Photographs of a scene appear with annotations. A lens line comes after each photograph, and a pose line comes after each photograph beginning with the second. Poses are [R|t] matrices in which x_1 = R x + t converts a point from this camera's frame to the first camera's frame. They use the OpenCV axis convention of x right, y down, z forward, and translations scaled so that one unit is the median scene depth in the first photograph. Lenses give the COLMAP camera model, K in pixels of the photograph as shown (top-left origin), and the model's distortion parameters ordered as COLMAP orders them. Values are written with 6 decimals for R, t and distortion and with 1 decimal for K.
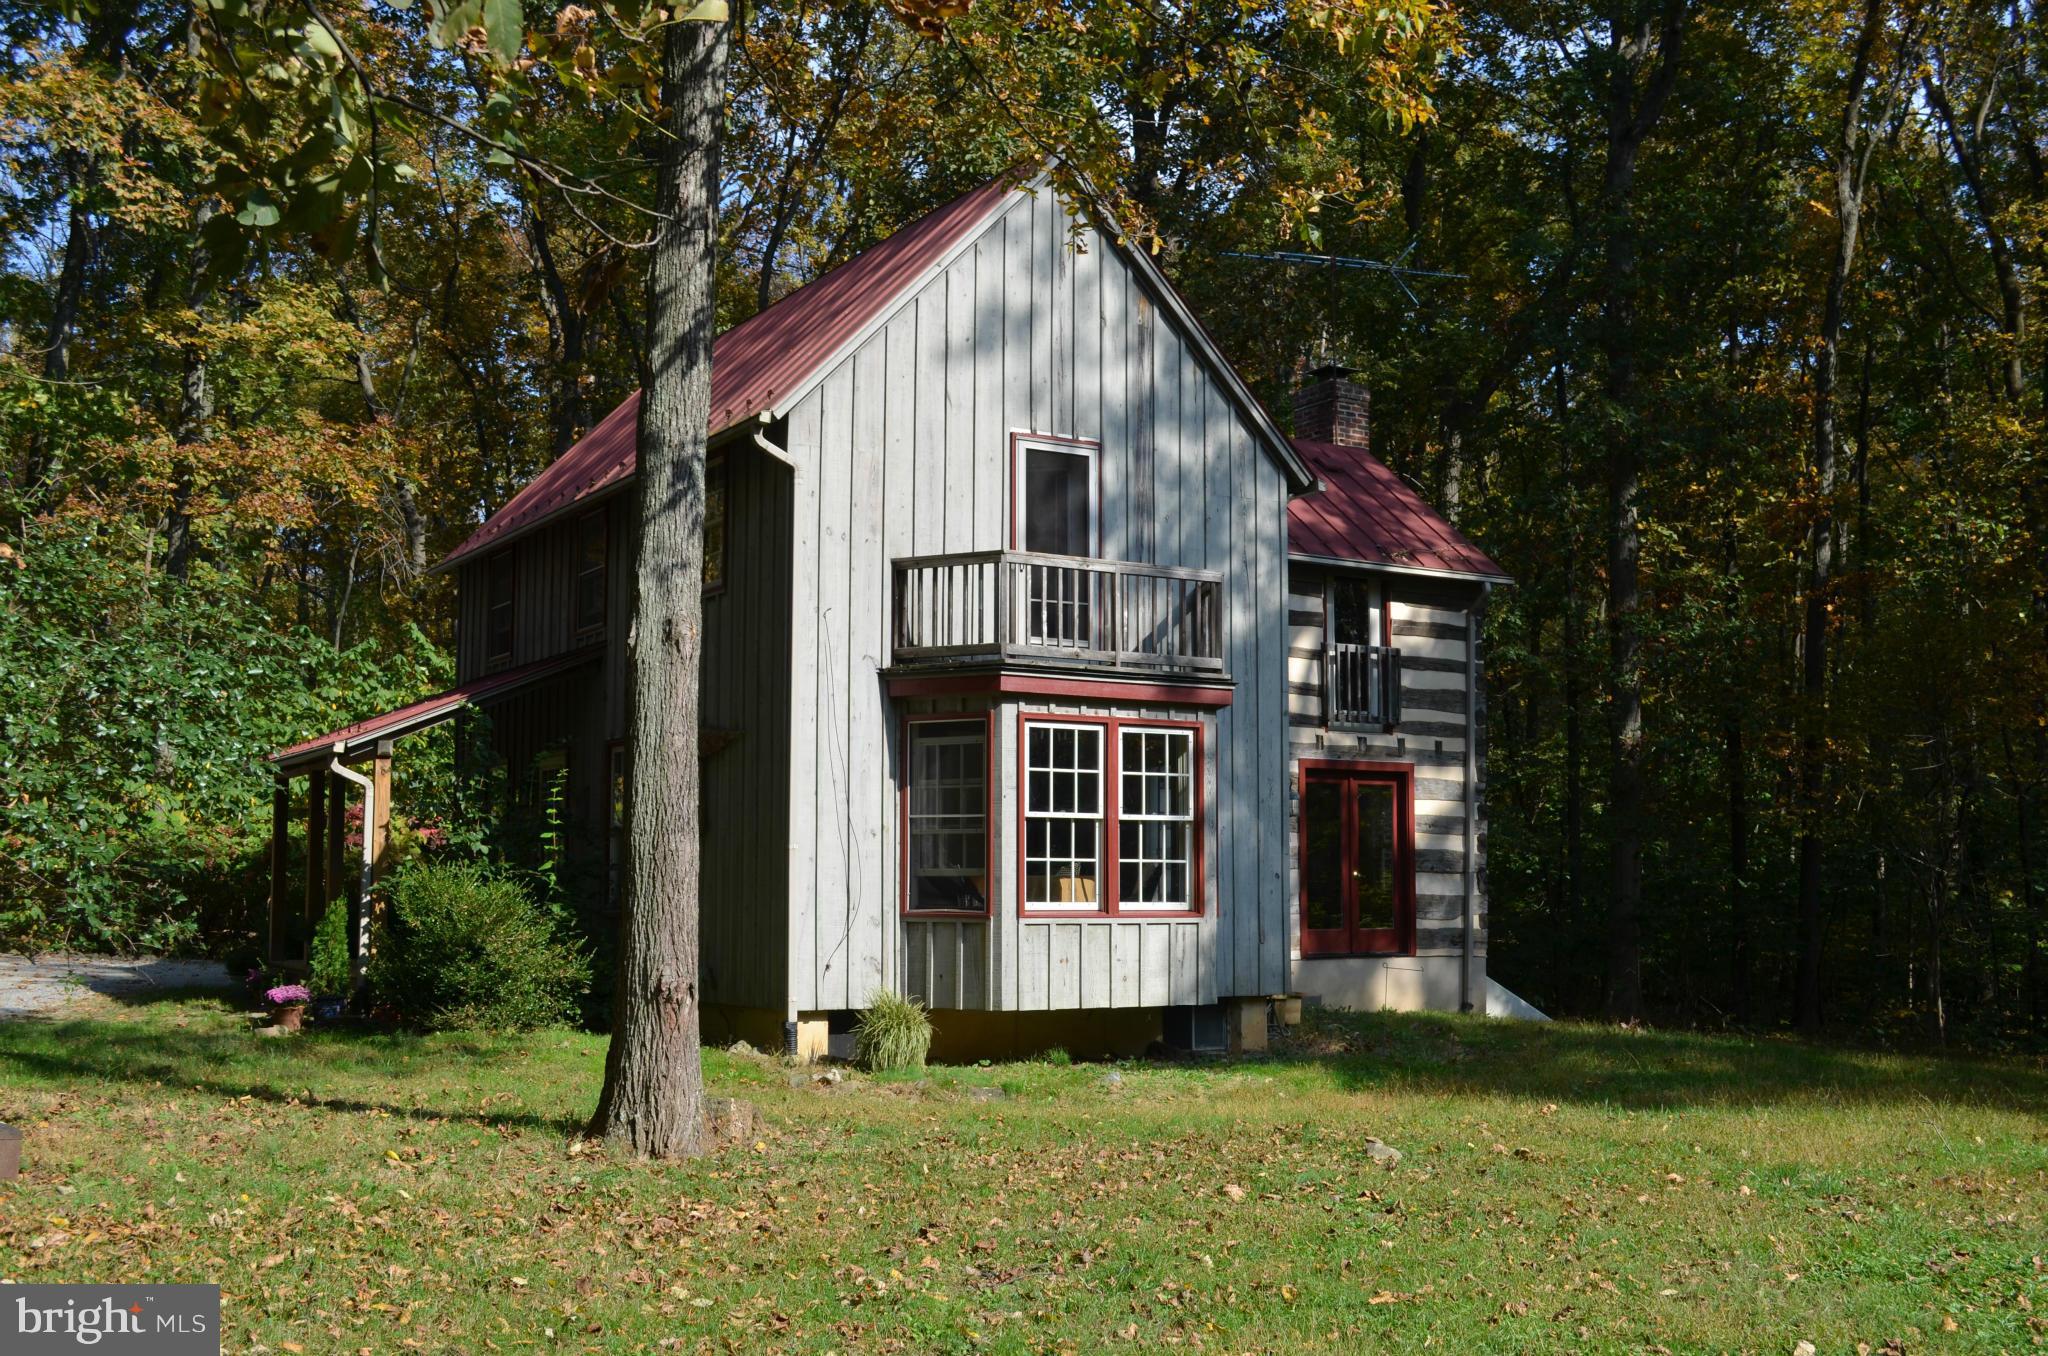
lens RADIAL K [[2110.0, 0, 1024.0], [0, 2110.0, 678.0], [0, 0, 1]] dist [-0.054964, 0.006268]
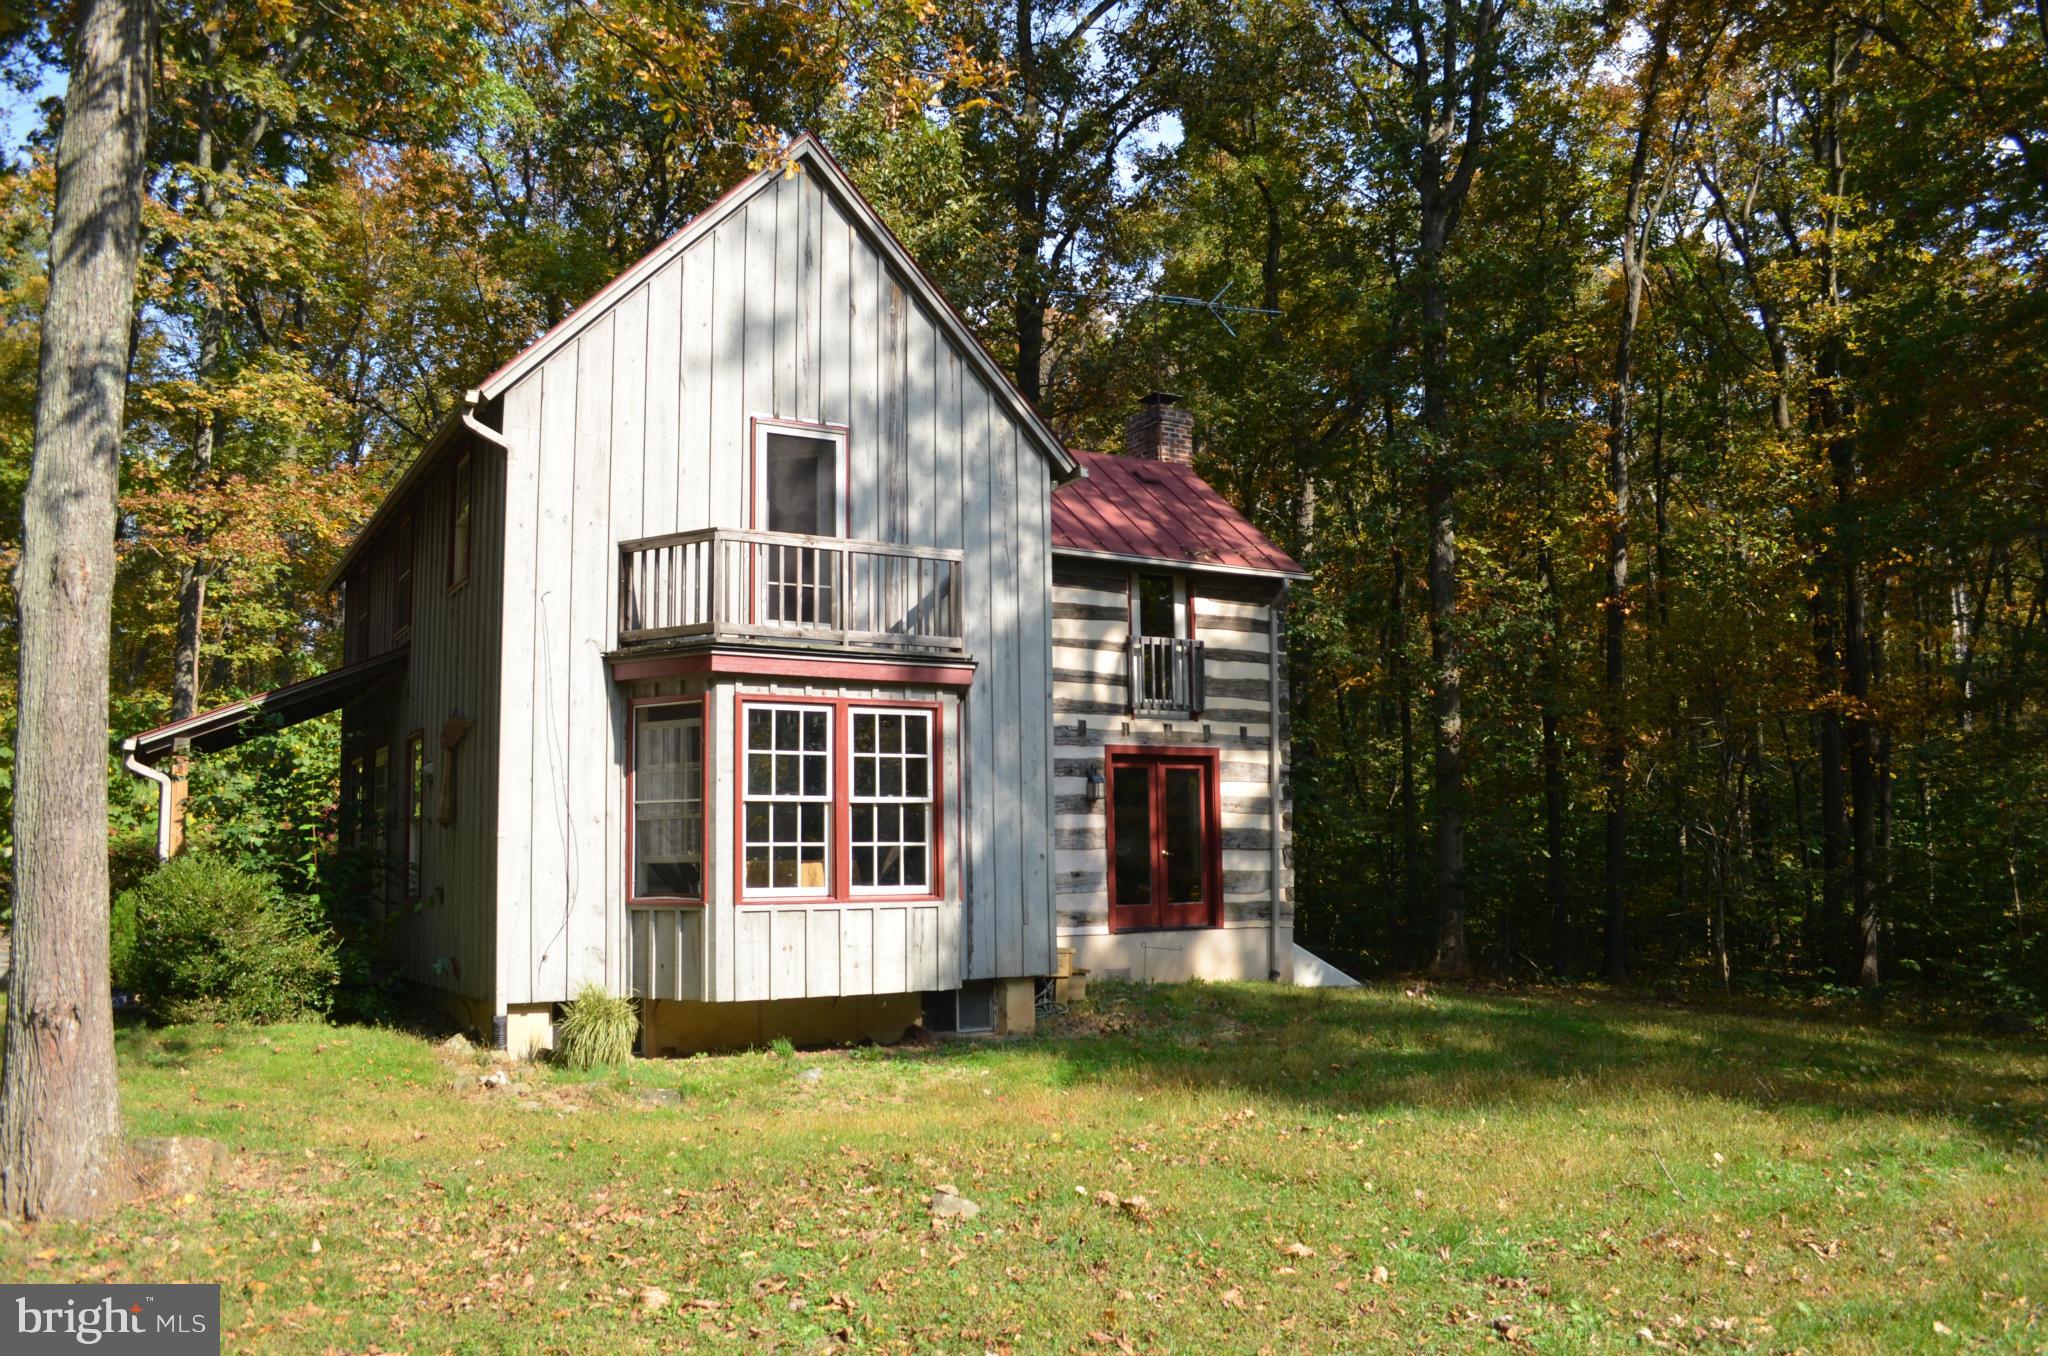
lens RADIAL K [[1615.2, 0, 1024.0], [0, 1615.2, 678.0], [0, 0, 1]] dist [-0.071190, 0.000462]
pose [[0.999763, -0.018549, -0.011419, 0.132243], [0.018369, 0.999708, -0.015698, 0.022153], [0.011707, 0.015484, 0.999812, 0.245719]]
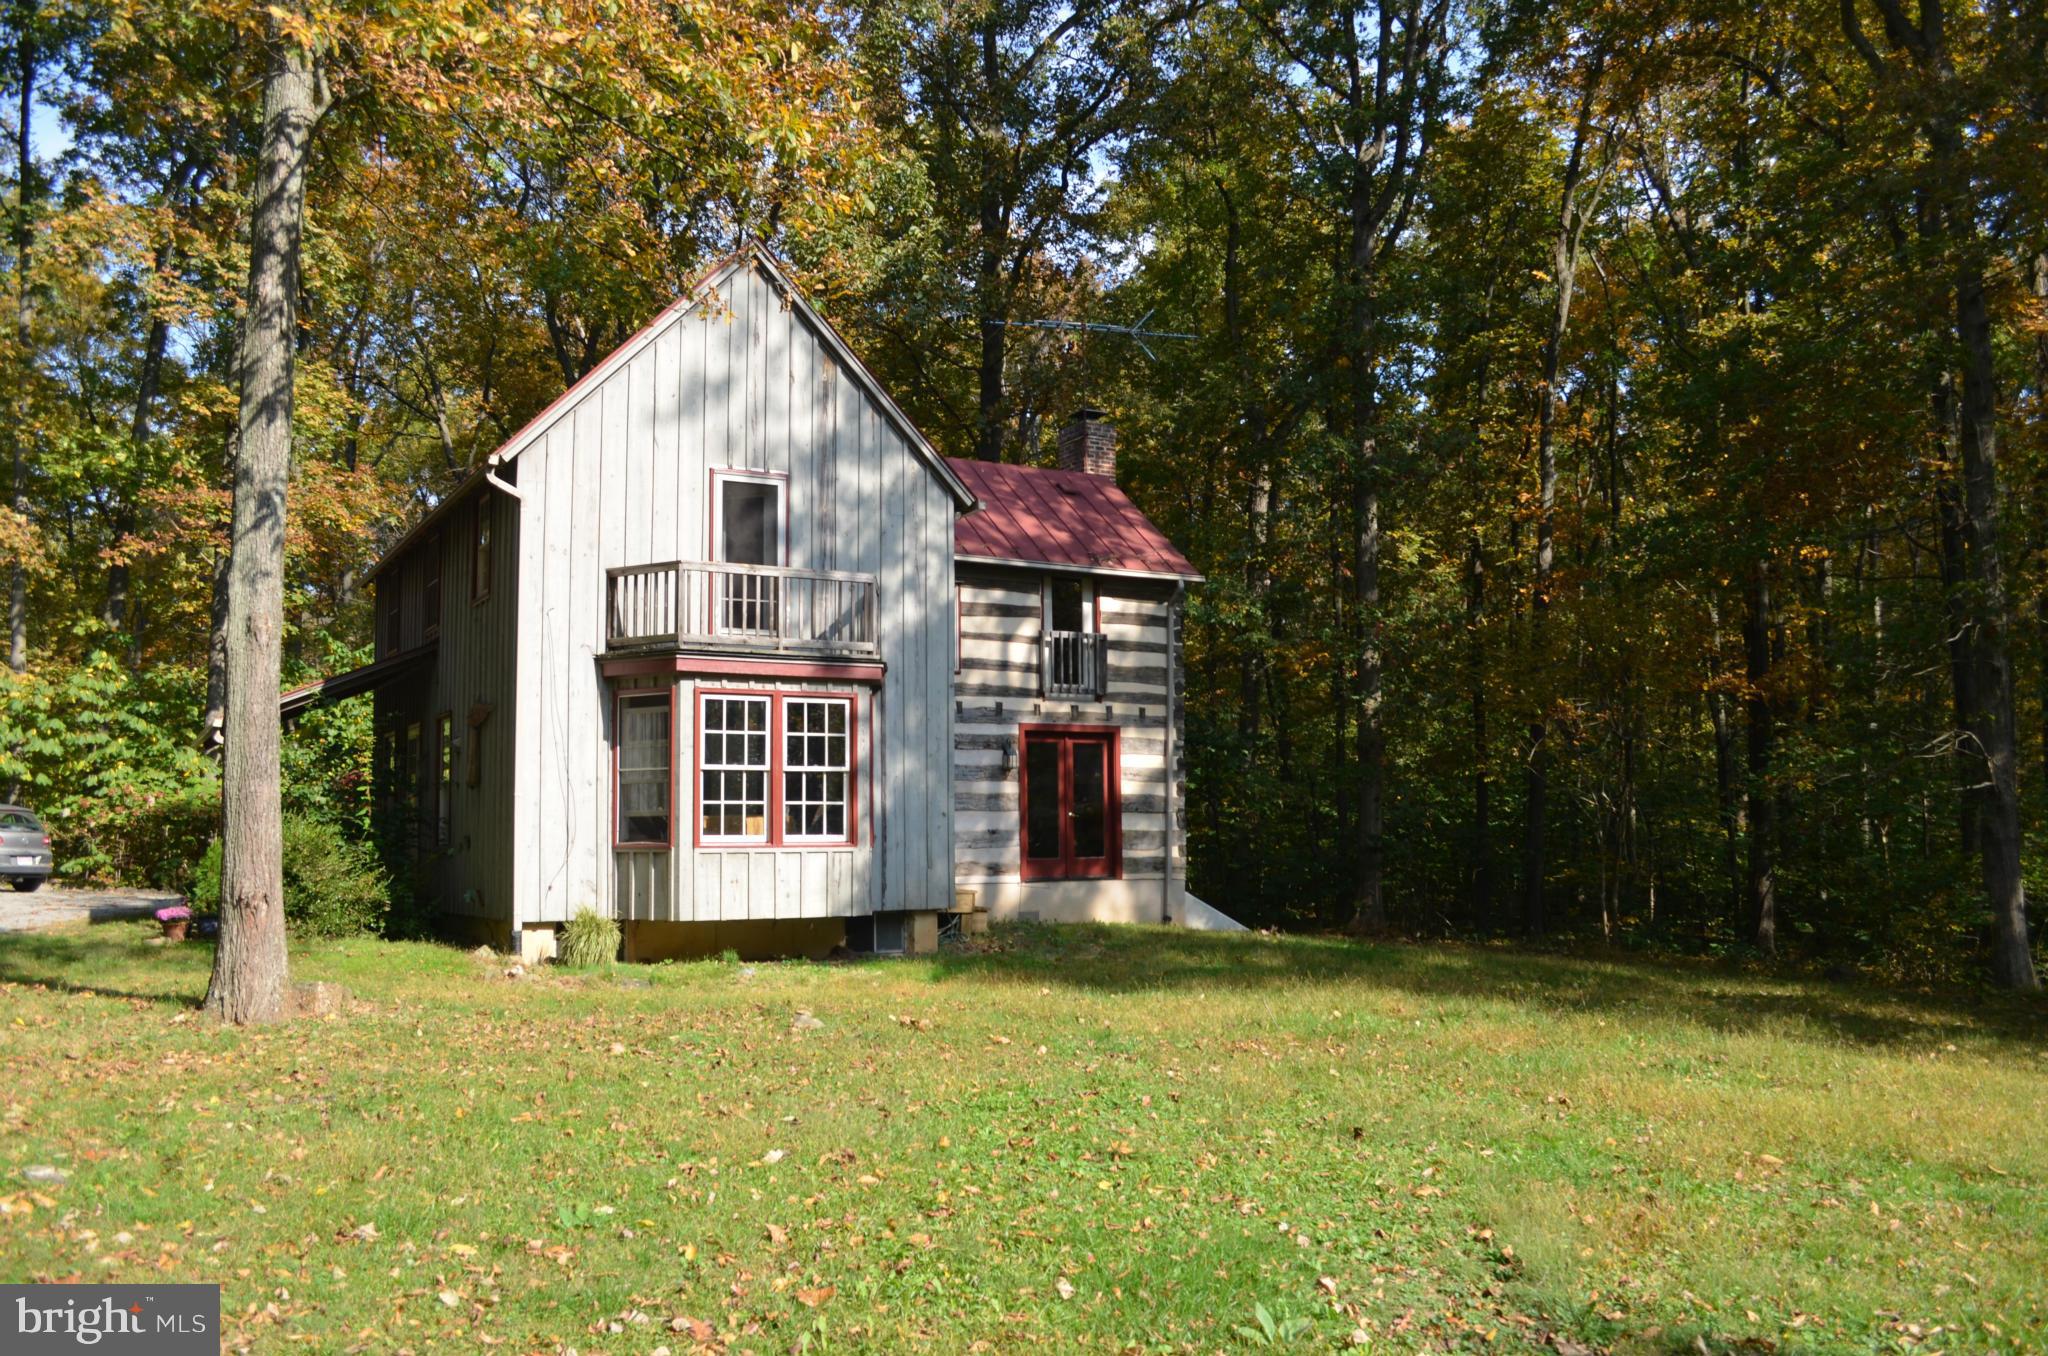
lens RADIAL K [[1701.8, 0, 1024.0], [0, 1701.8, 678.0], [0, 0, 1]] dist [-0.071189, -0.001732]
pose [[0.999622, -0.014507, -0.023375, 0.209517], [0.014655, 0.999874, 0.006152, 0.006961], [0.023283, -0.006492, 0.999708, -0.020244]]
